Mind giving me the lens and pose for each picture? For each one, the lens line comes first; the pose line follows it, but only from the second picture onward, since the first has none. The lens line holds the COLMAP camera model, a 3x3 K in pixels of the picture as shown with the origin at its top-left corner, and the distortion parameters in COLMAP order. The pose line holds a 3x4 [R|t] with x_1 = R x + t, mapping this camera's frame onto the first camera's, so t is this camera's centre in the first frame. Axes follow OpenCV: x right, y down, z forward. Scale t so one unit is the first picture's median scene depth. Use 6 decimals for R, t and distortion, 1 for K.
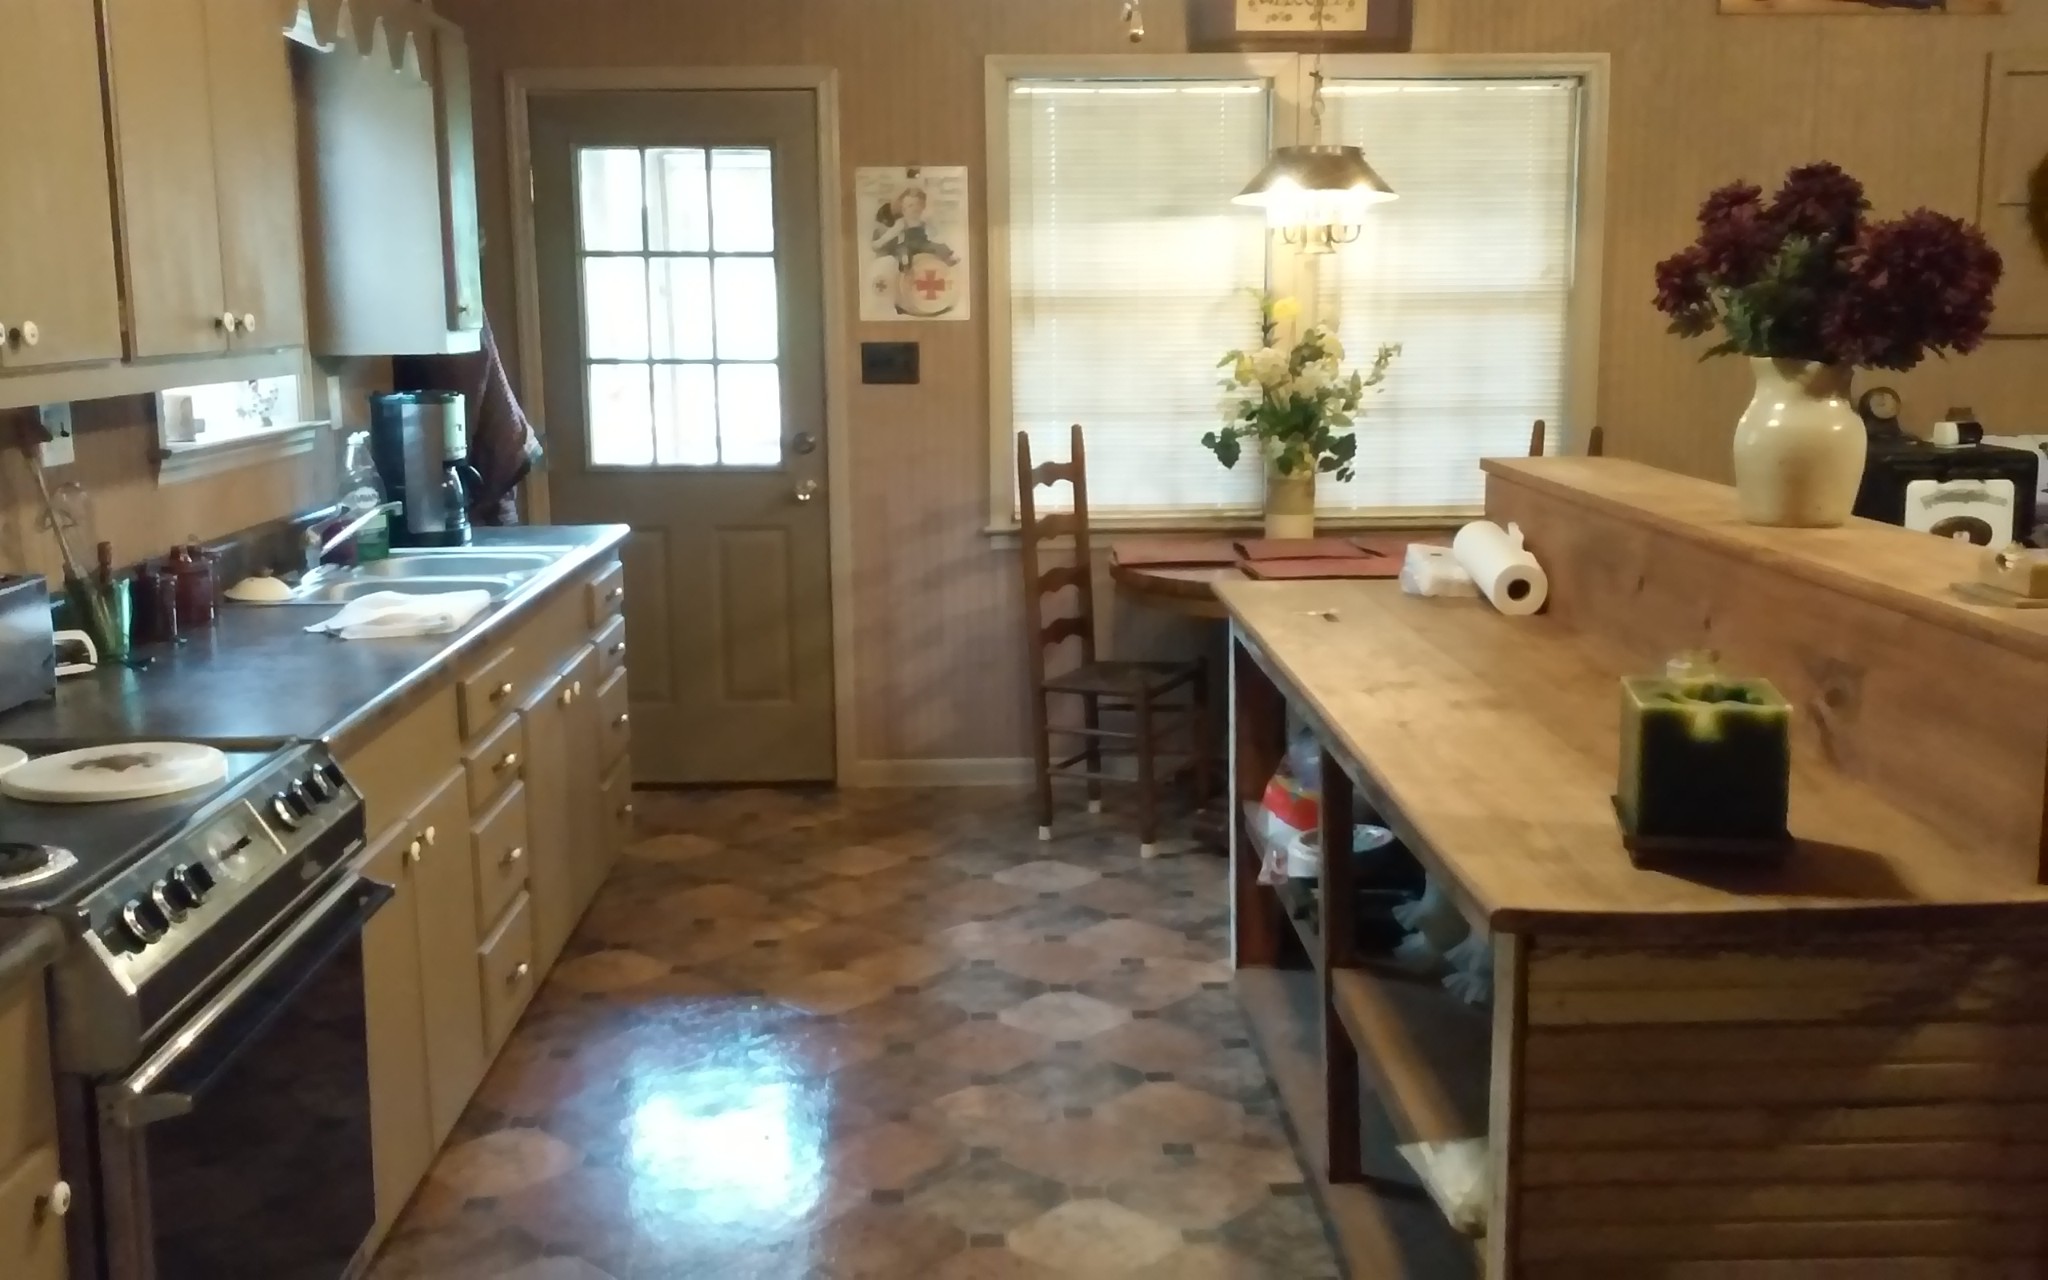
lens RADIAL K [[2045.6, 0, 1021.4], [0, 2045.6, 655.8], [0, 0, 1]] dist [-0.003661, 0.000000]
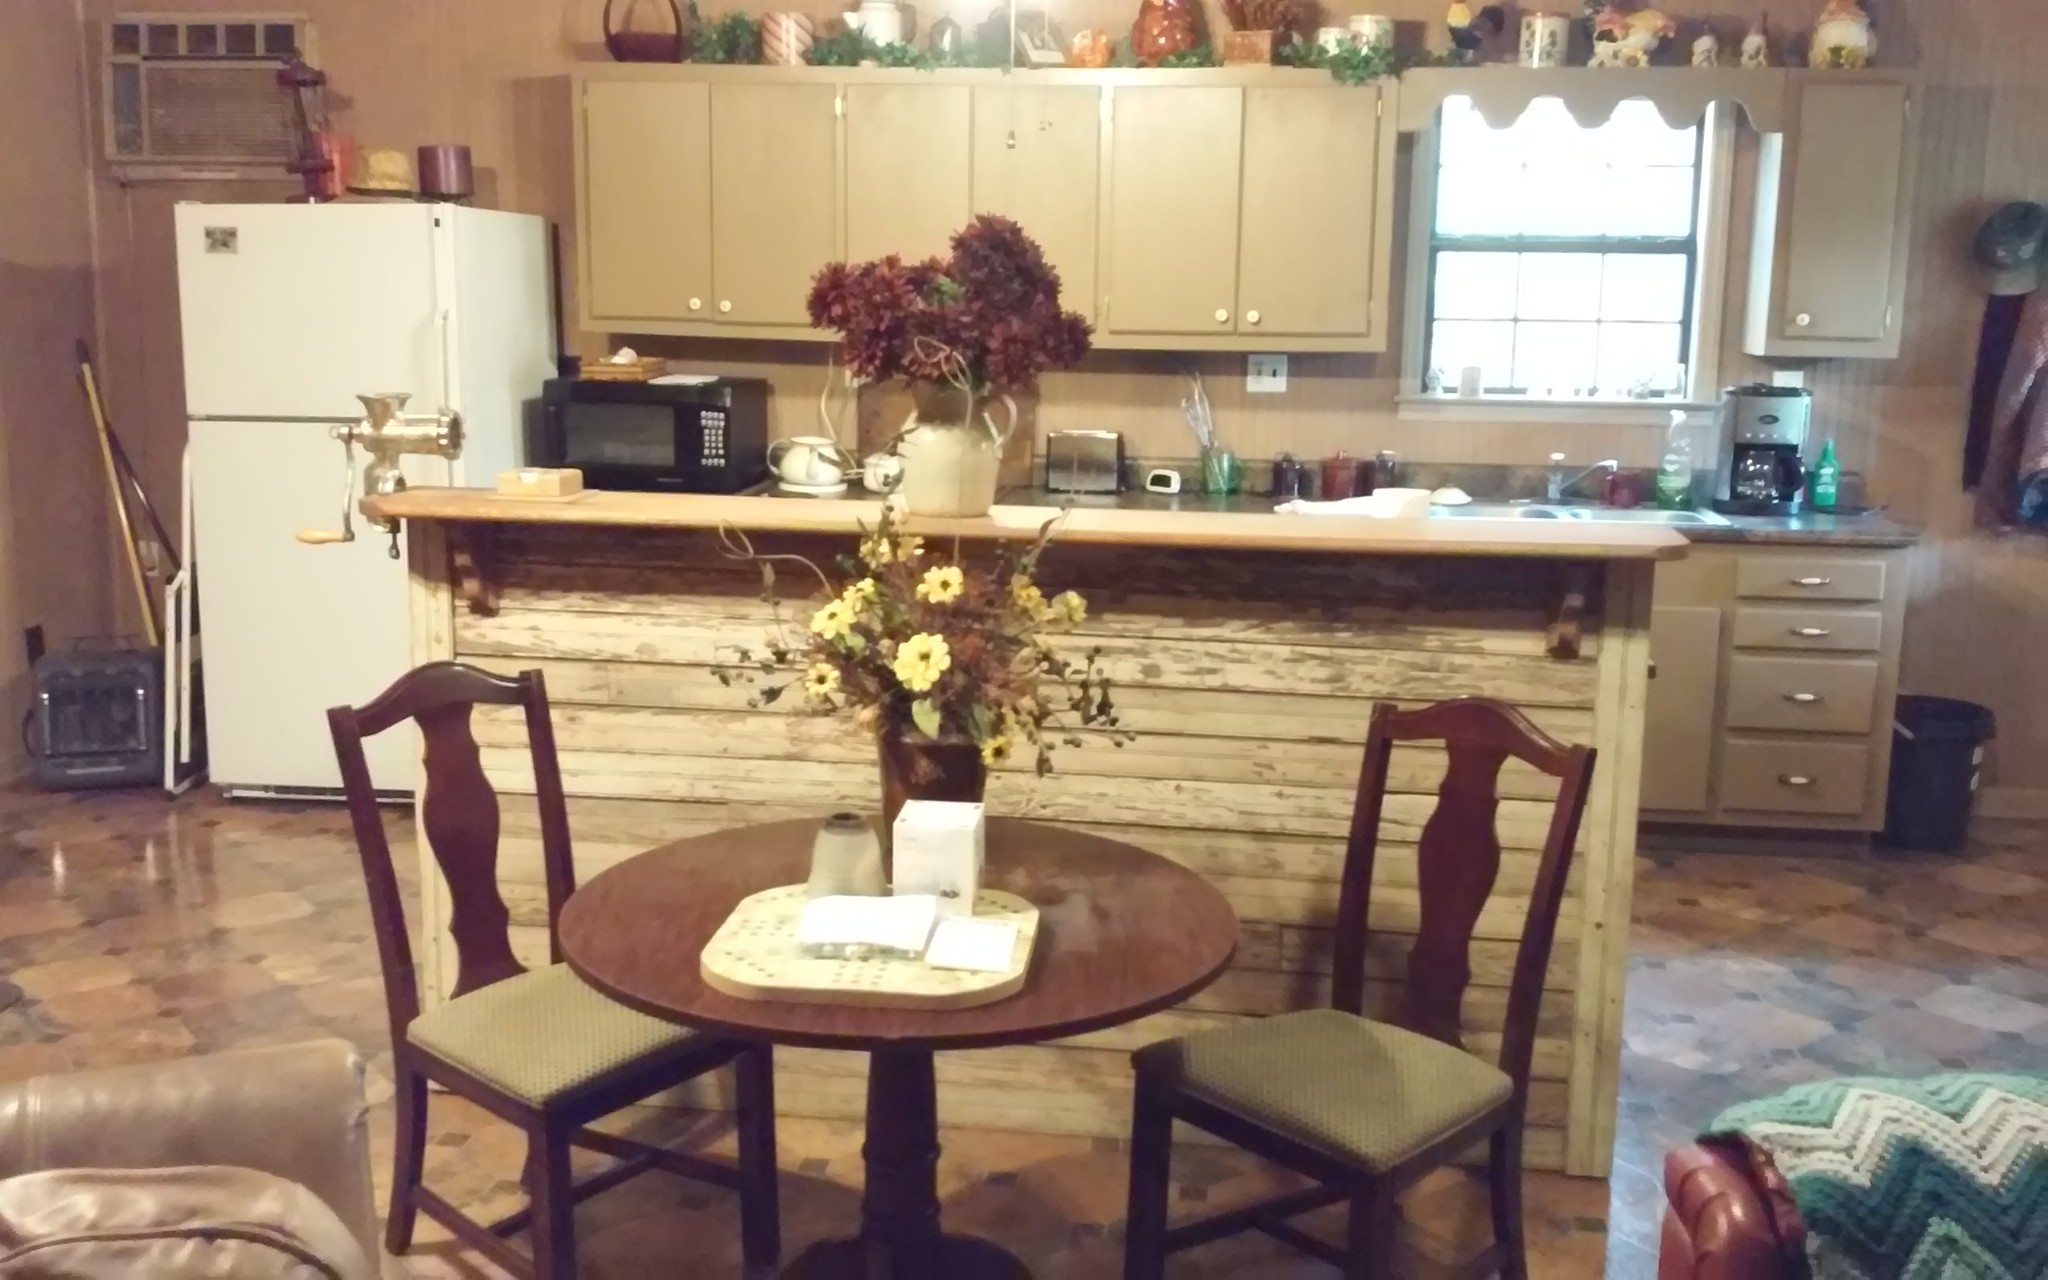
lens RADIAL K [[2045.6, 0, 1018.3], [0, 2045.6, 634.7], [0, 0, 1]] dist [-0.003661, 0.000000]
pose [[-0.187517, 0.176475, -0.966278, 0.773934], [-0.177290, 0.961491, 0.210006, -0.130214], [0.966129, 0.210692, -0.149009, 0.621901]]
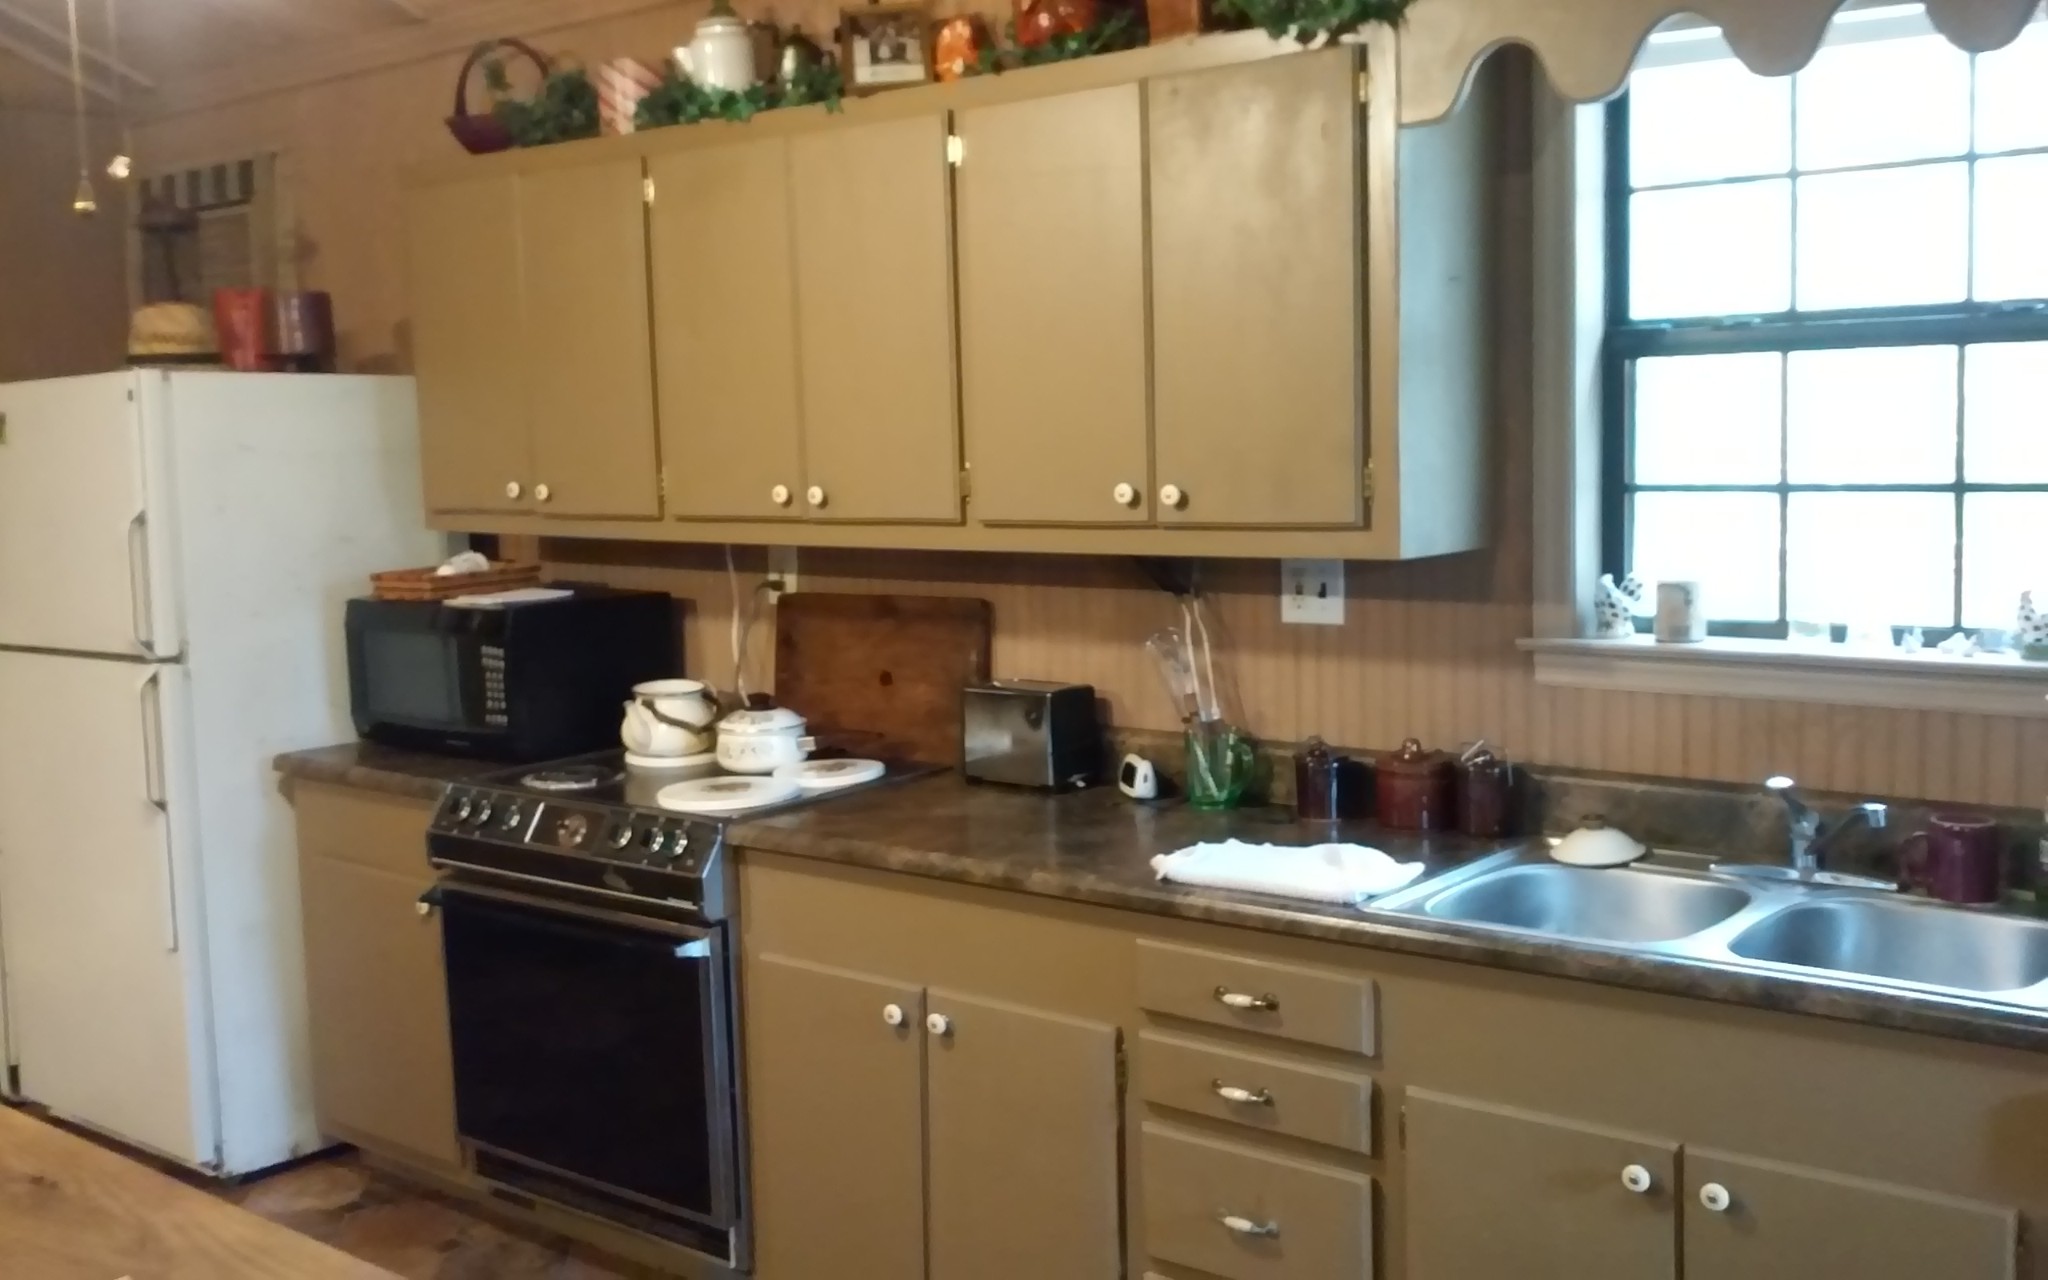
lens RADIAL K [[2045.6, 0, 1020.4], [0, 2045.6, 624.6], [0, 0, 1]] dist [-0.003661, 0.000000]
pose [[-0.686102, 0.103433, -0.720115, 0.230467], [-0.086918, 0.971097, 0.222295, -0.170651], [0.722295, 0.215108, -0.657281, 0.864720]]
